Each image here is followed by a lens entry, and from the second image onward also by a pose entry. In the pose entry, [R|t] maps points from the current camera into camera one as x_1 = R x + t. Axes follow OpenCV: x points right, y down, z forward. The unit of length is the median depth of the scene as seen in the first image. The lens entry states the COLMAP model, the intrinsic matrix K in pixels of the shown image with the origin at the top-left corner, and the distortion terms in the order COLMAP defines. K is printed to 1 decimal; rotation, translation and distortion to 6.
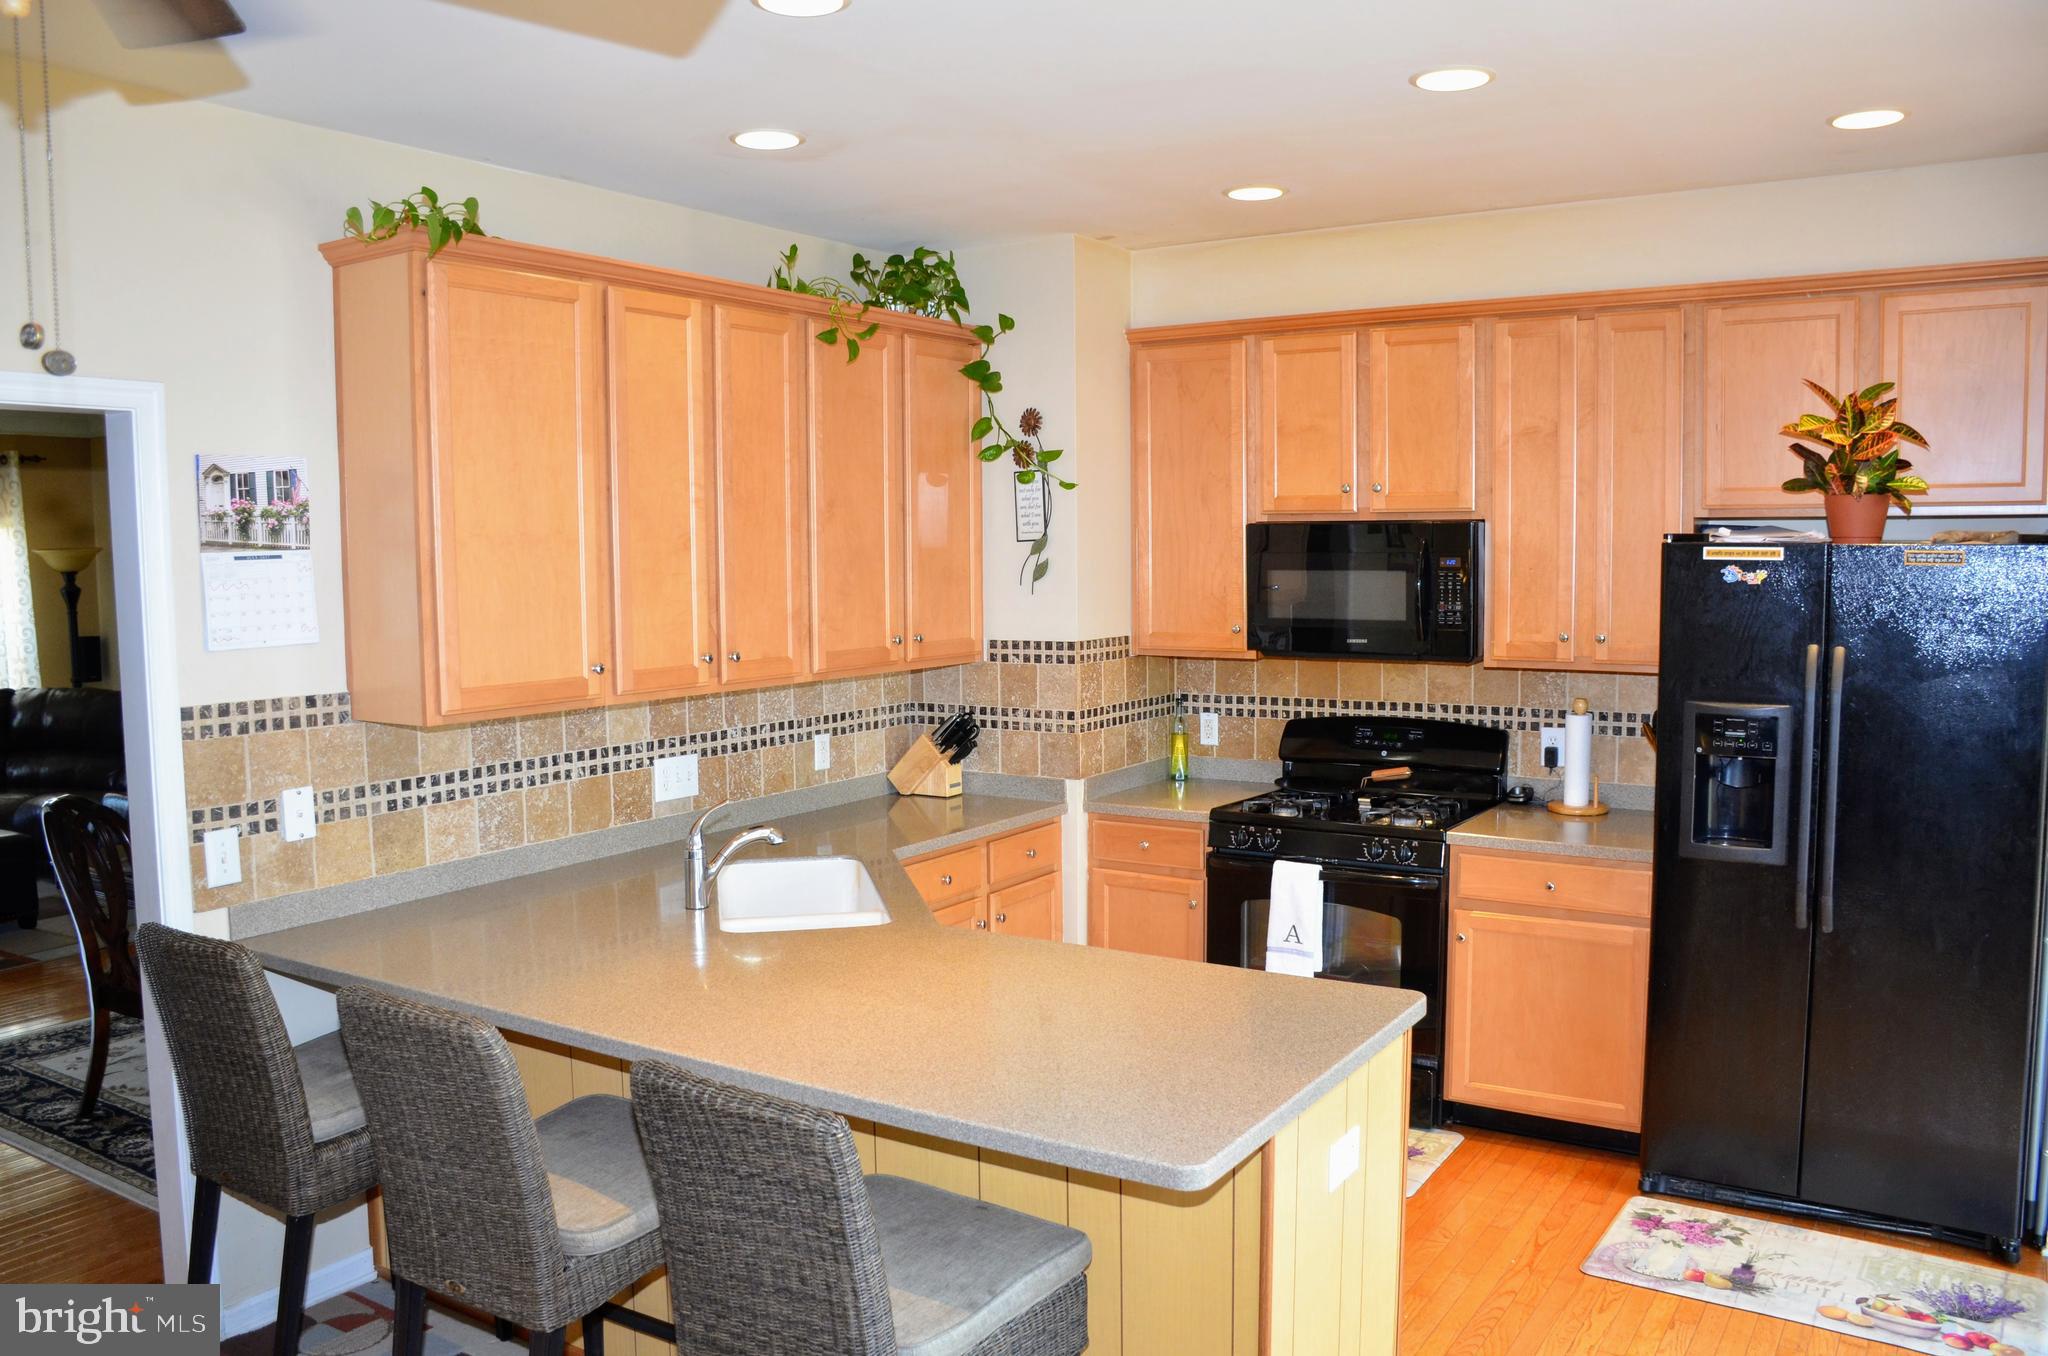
lens RADIAL K [[1601.2, 0, 1010.7], [0, 1601.2, 673.2], [0, 0, 1]] dist [-0.129474, 0.087523]
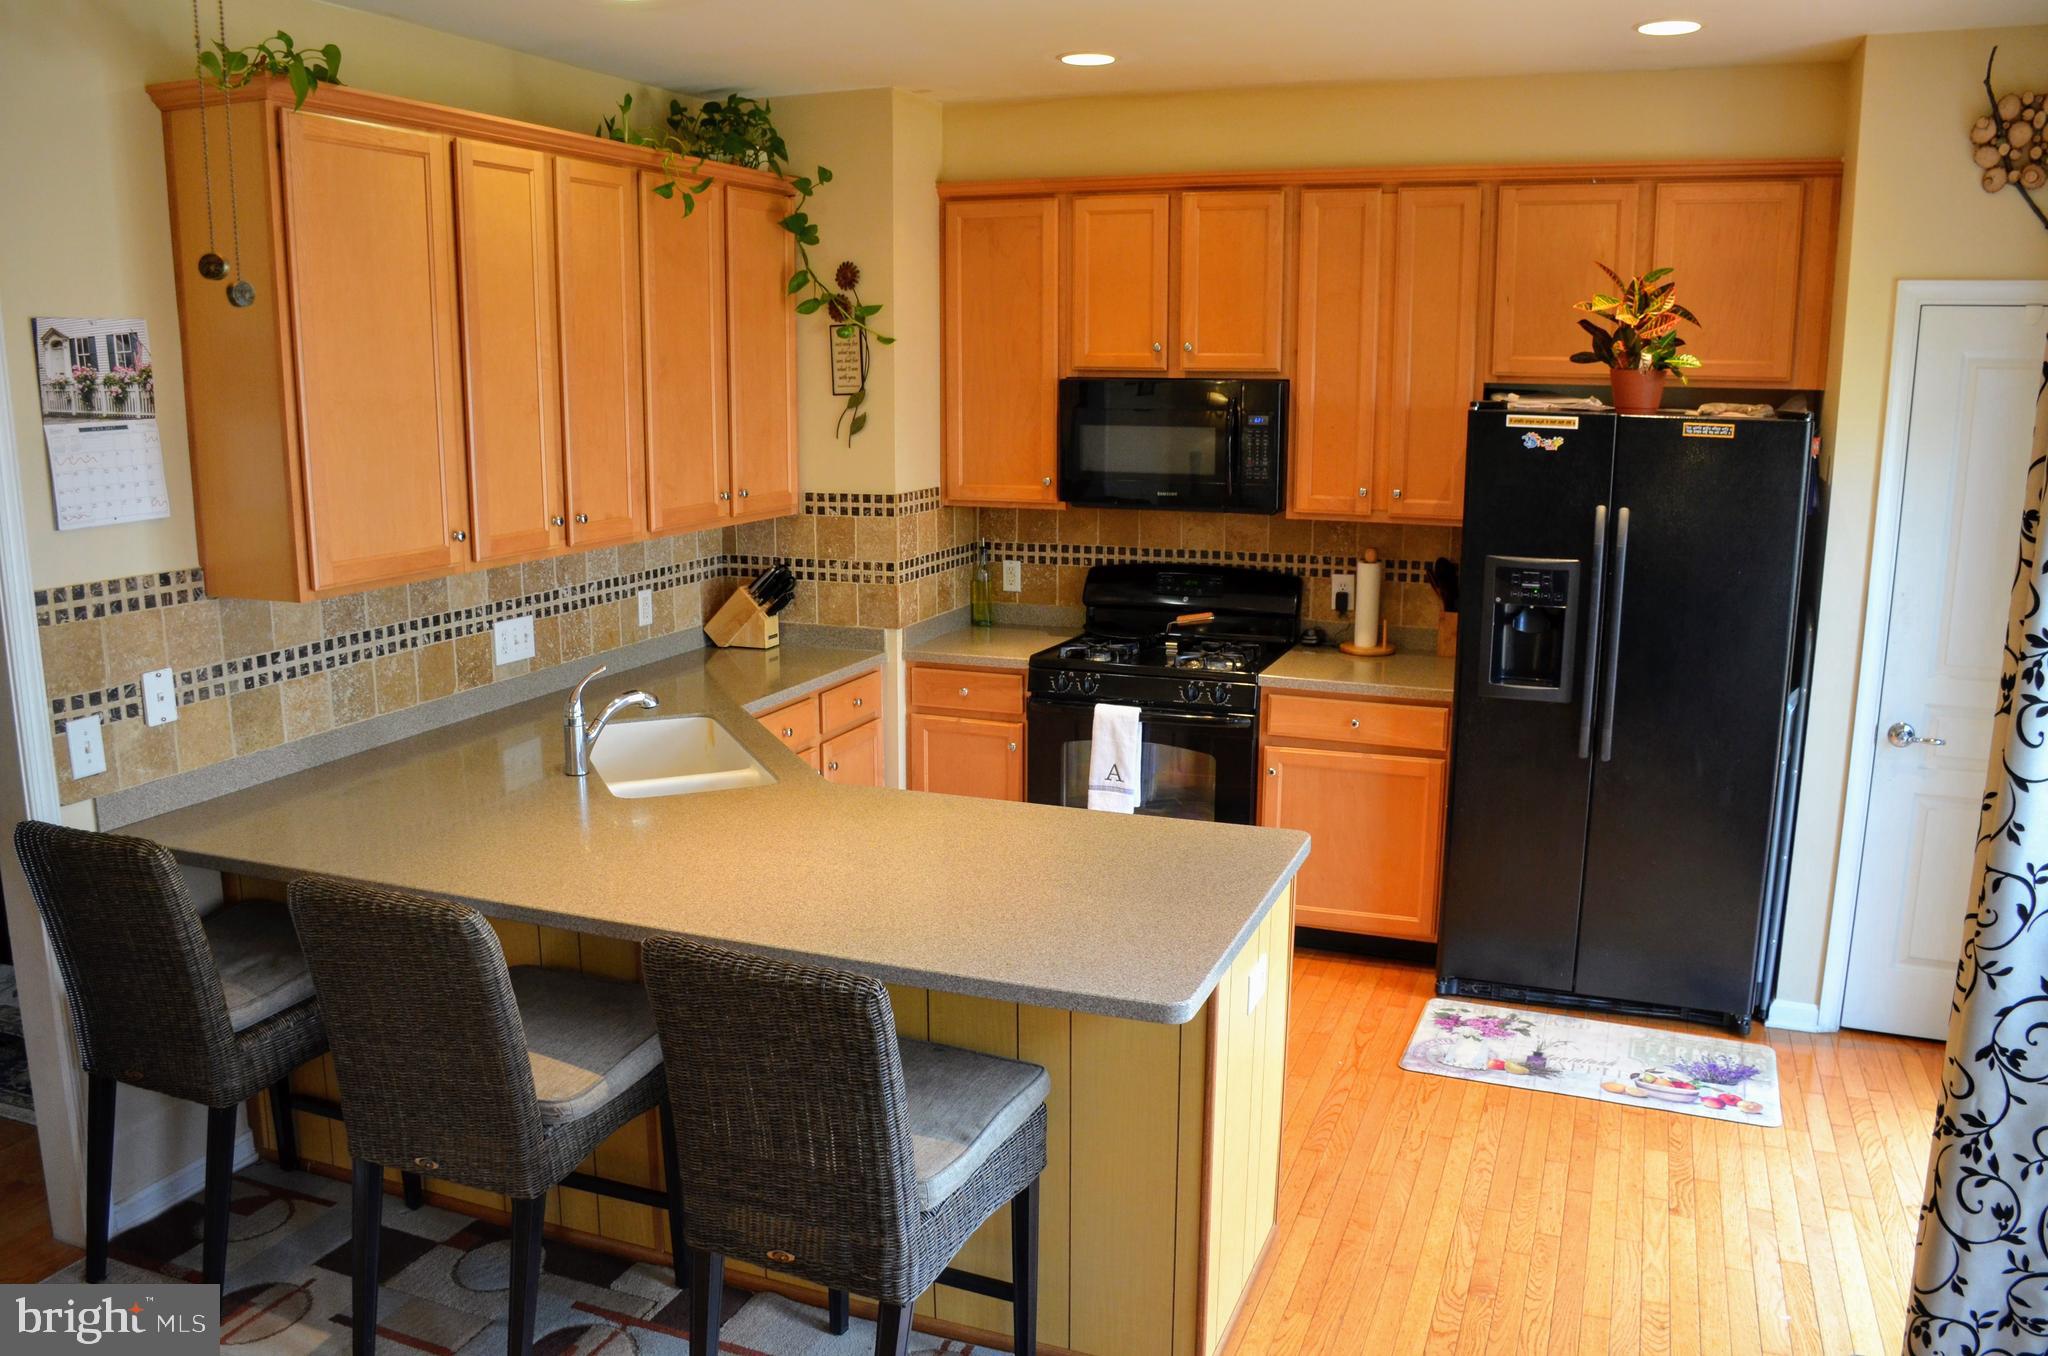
lens RADIAL K [[1601.2, 0, 1027.6], [0, 1601.2, 671.0], [0, 0, 1]] dist [-0.129474, 0.087523]
pose [[0.979774, -0.026104, 0.198395, -0.109657], [0.004776, 0.994223, 0.107225, -0.022610], [-0.200048, -0.104109, 0.974239, -0.027156]]
